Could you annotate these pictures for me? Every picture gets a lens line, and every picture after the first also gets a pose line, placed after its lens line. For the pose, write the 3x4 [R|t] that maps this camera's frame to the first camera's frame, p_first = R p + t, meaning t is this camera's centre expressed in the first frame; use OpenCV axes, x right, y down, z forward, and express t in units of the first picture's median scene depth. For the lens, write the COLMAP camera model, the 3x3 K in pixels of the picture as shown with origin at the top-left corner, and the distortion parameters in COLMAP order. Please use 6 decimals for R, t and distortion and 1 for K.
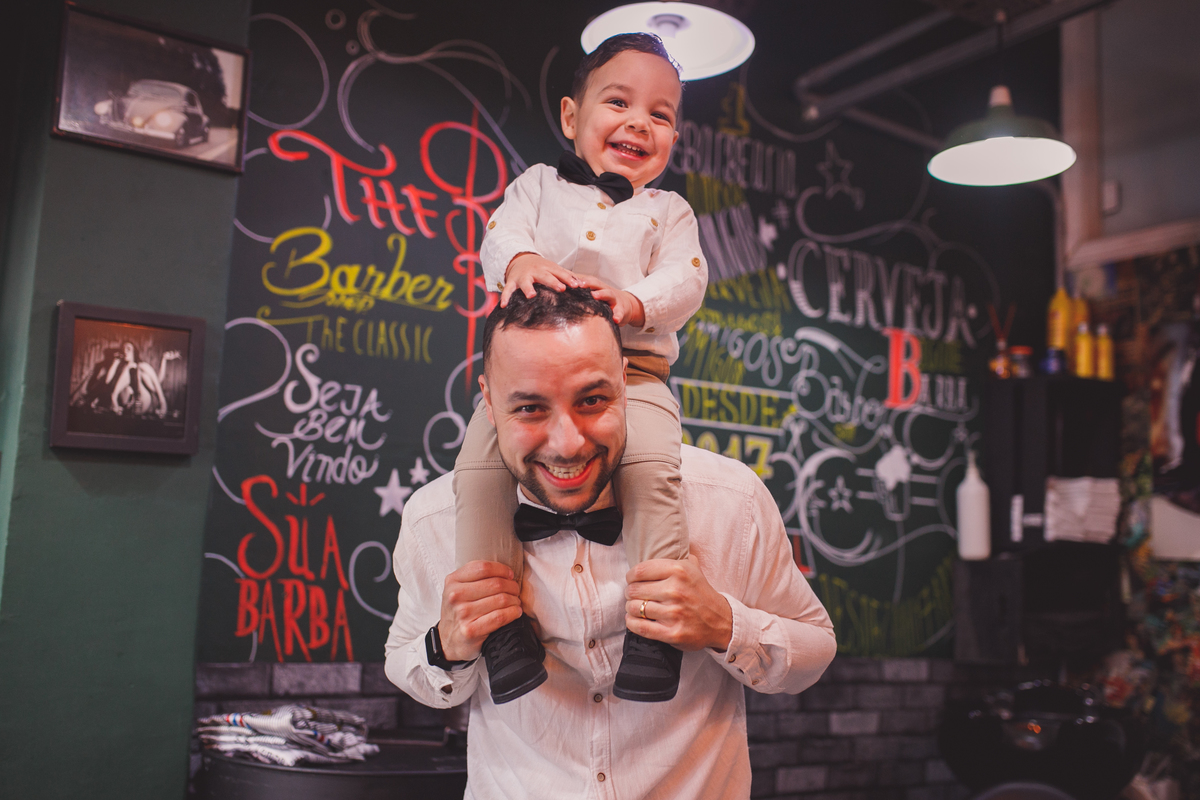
lens RADIAL K [[1216.0, 0, 603.4], [0, 1216.0, 422.5], [0, 0, 1]] dist [-0.047215, 0.016985]
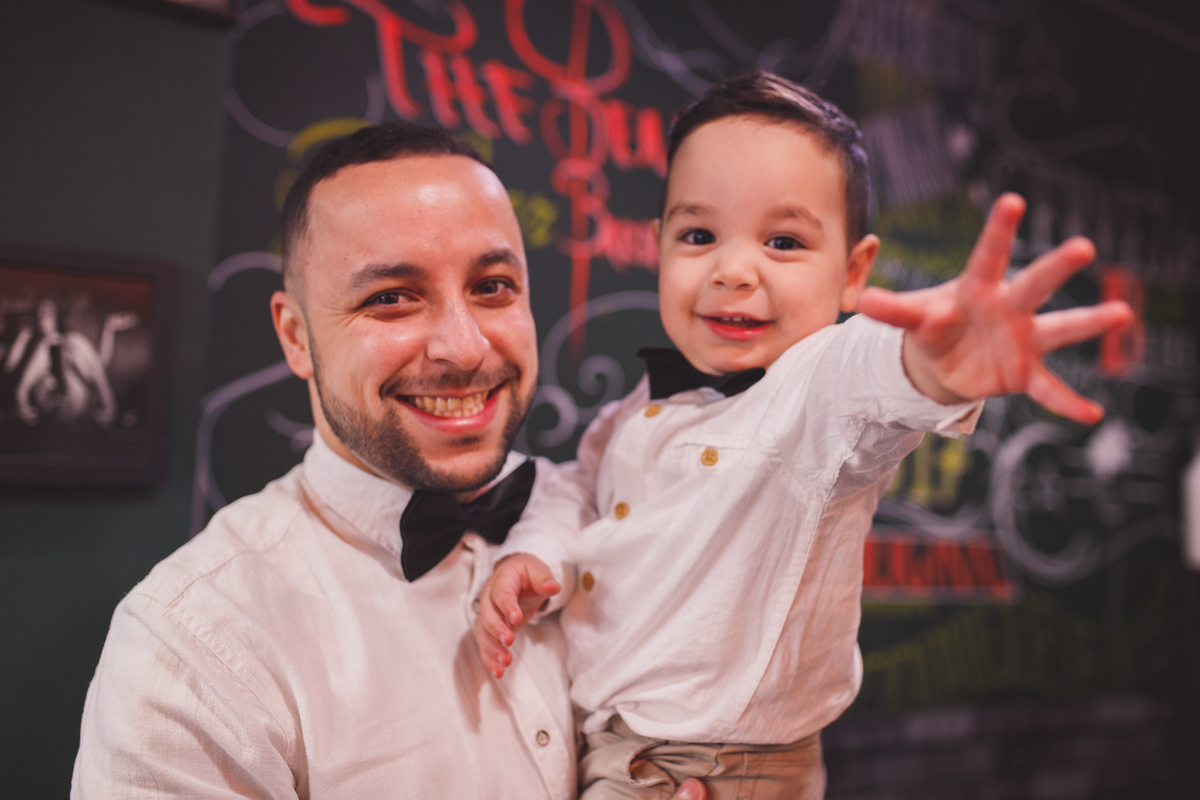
lens RADIAL K [[1182.1, 0, 600.5], [0, 1182.1, 421.2], [0, 0, 1]] dist [-0.062483, 0.003653]
pose [[0.999301, 0.002986, -0.037263, -0.059613], [-0.000933, 0.998487, 0.054974, -0.023382], [0.037371, -0.054901, 0.997792, 0.261966]]
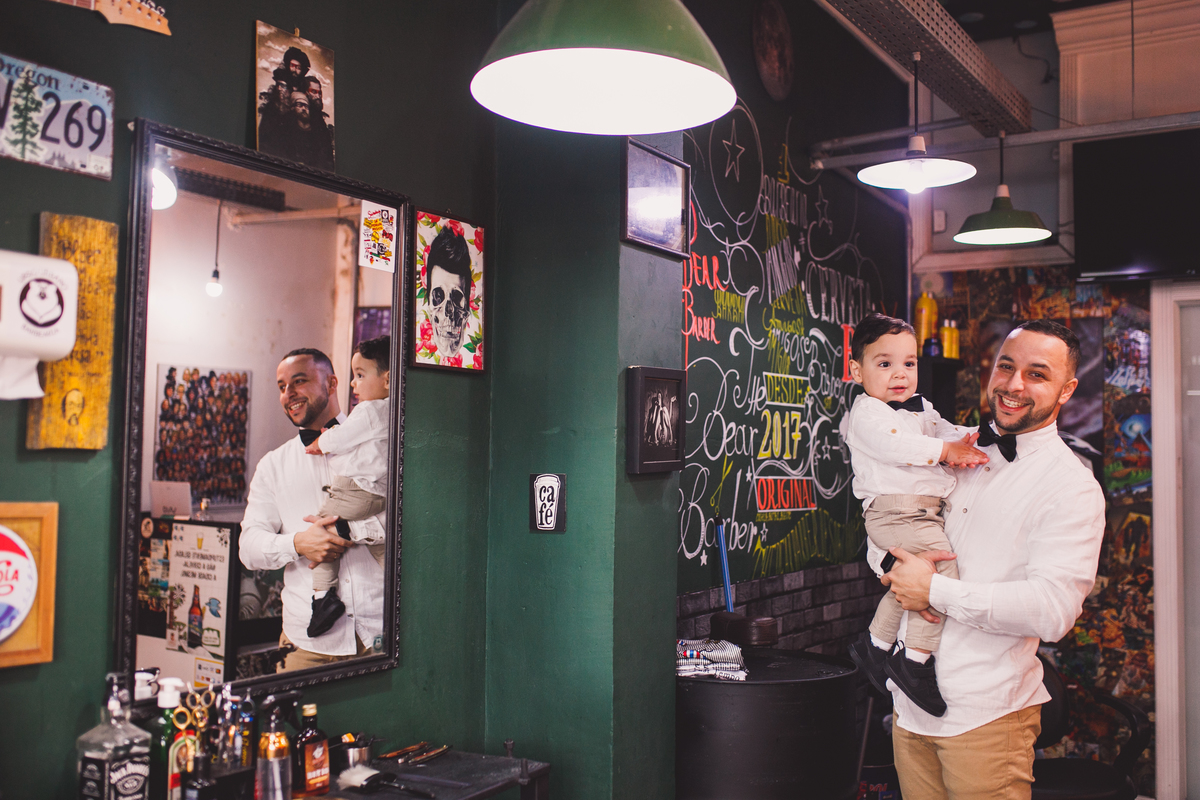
lens RADIAL K [[1212.0, 0, 600.0], [0, 1212.0, 400.0], [0, 0, 1]] dist [-0.055923, 0.095449]
pose [[0.909060, -0.008718, 0.416574, -0.619878], [-0.027103, 0.996427, 0.079998, -0.100190], [-0.415783, -0.084013, 0.905575, -0.130927]]
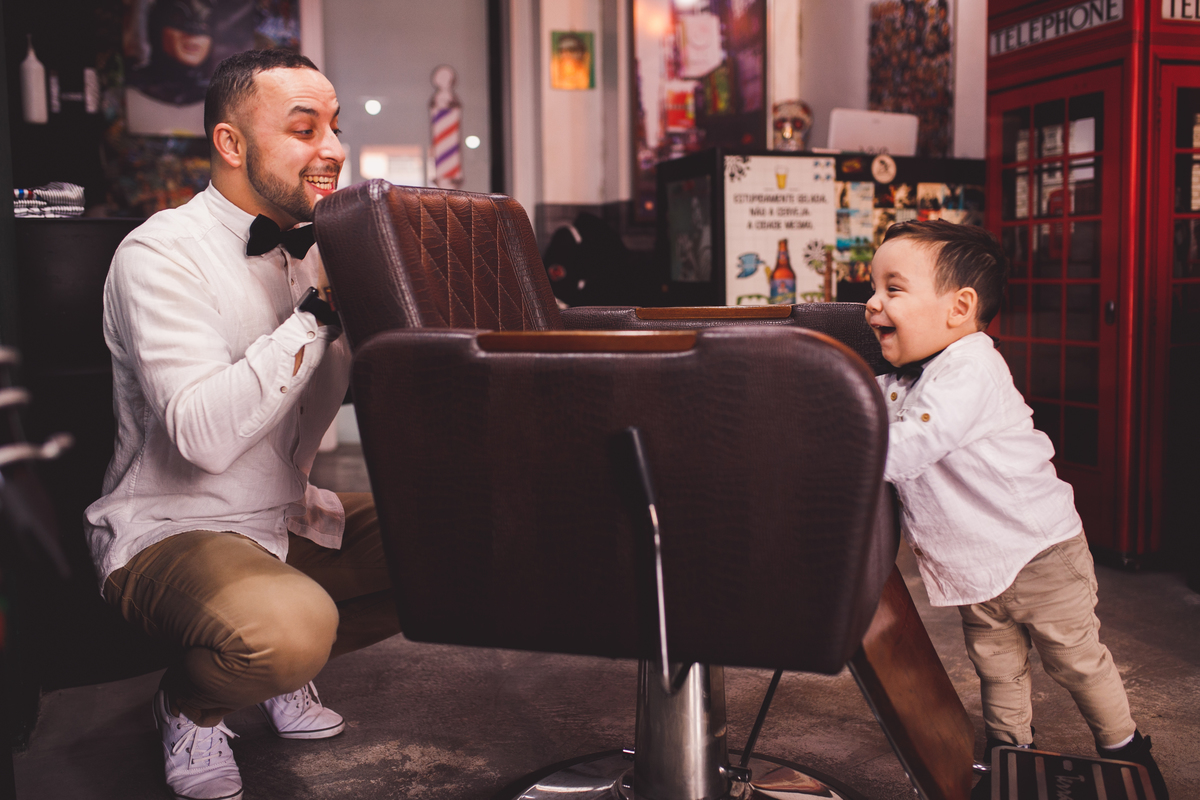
lens RADIAL K [[1212.0, 0, 600.0], [0, 1212.0, 400.0], [0, 0, 1]] dist [-0.055923, 0.095449]
pose [[0.288426, -0.152281, 0.945315, -0.776490], [-0.100911, 0.976940, 0.188164, 0.105899], [-0.952170, -0.149665, 0.266408, 0.100544]]
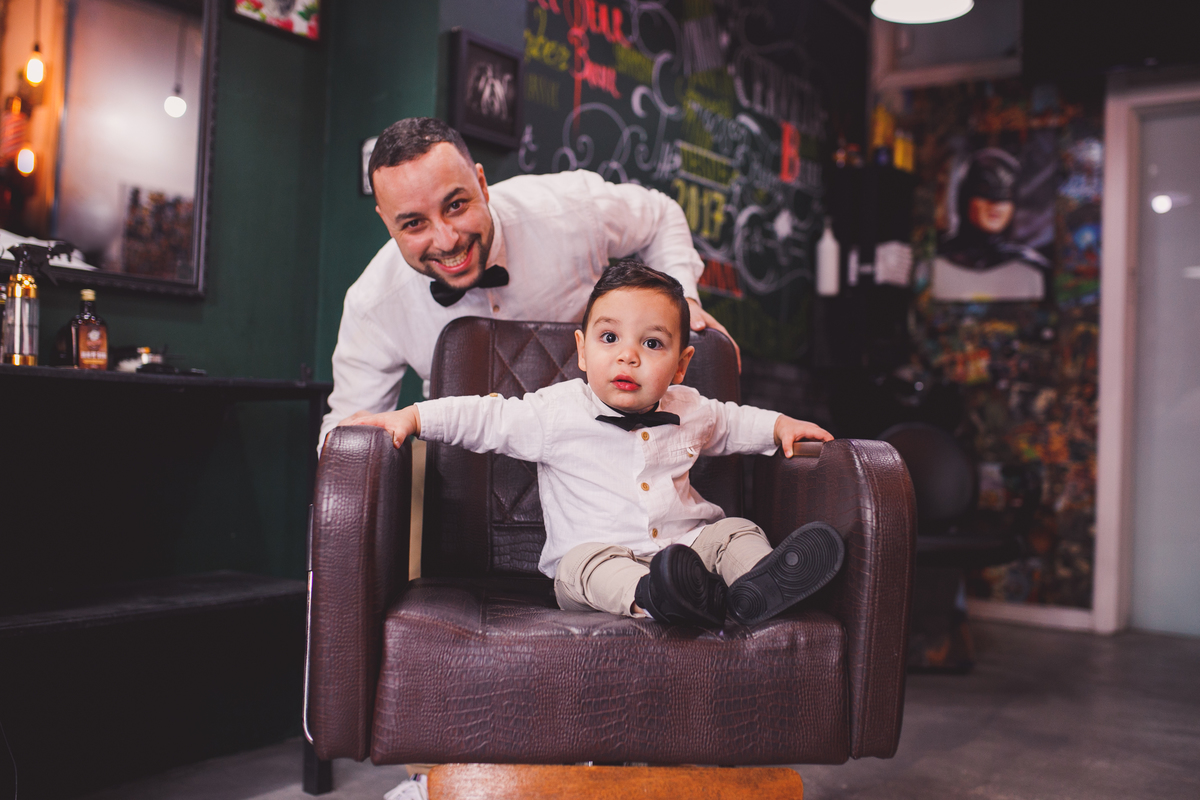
lens RADIAL K [[1212.0, 0, 600.0], [0, 1212.0, 400.0], [0, 0, 1]] dist [-0.055923, 0.095449]
pose [[0.935509, 0.000749, 0.353303, -0.460890], [-0.043182, 0.992742, 0.112239, 0.094290], [-0.350654, -0.120257, 0.928752, -0.229526]]
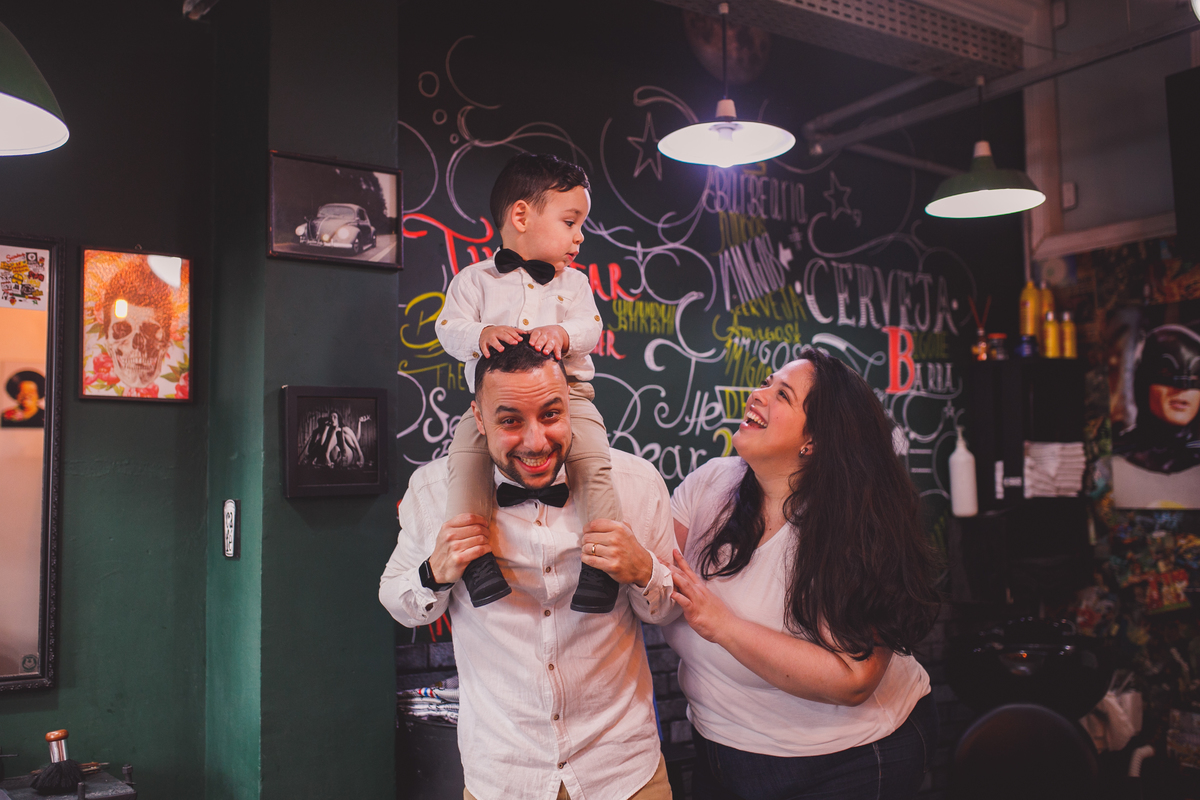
lens RADIAL K [[1191.4, 0, 573.4], [0, 1191.4, 416.7], [0, 0, 1]] dist [-0.041780, 0.019453]
pose [[0.998768, -0.049309, 0.005537, -0.086490], [0.048957, 0.997452, 0.051895, -0.069572], [-0.008082, -0.051560, 0.998637, -0.170336]]
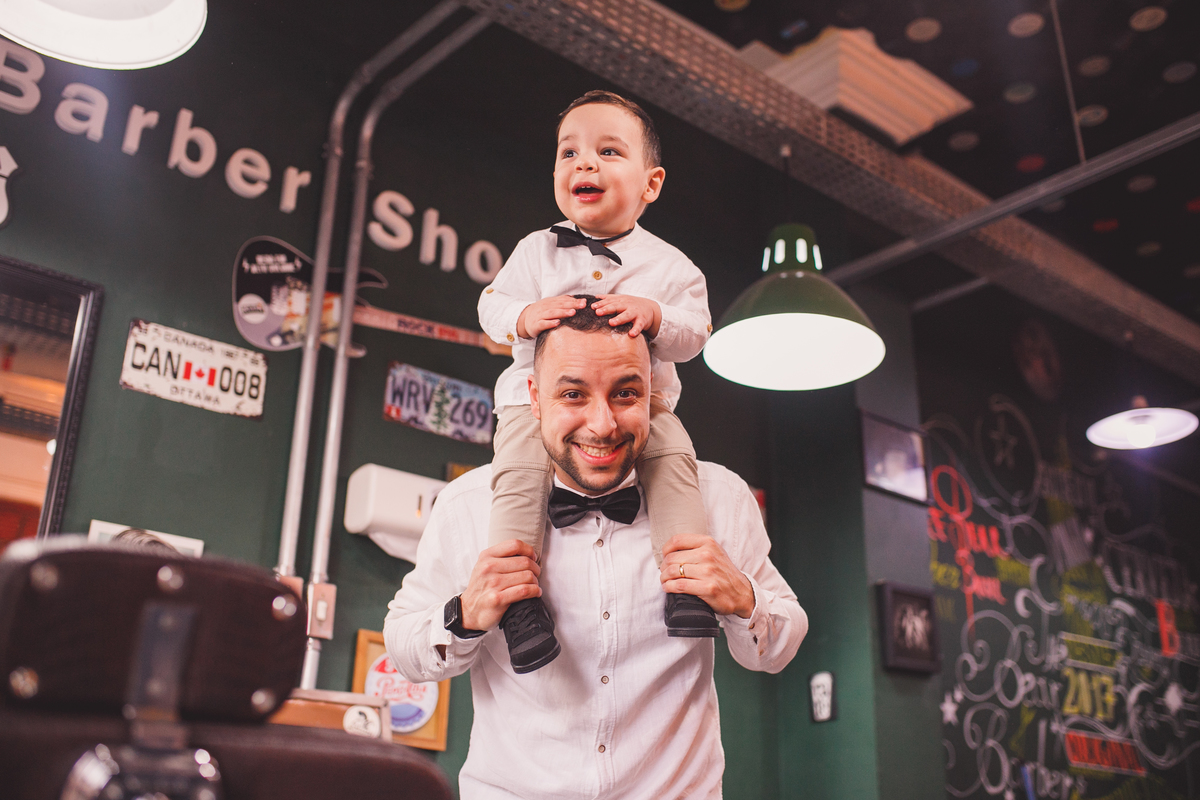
lens RADIAL K [[1208.4, 0, 622.3], [0, 1208.4, 400.6], [0, 0, 1]] dist [-0.070304, 0.123710]
pose [[0.994910, 0.012799, 0.099953, -0.583975], [0.012589, 0.968344, -0.249300, 0.043222], [-0.099980, 0.249289, 0.963254, -0.400767]]
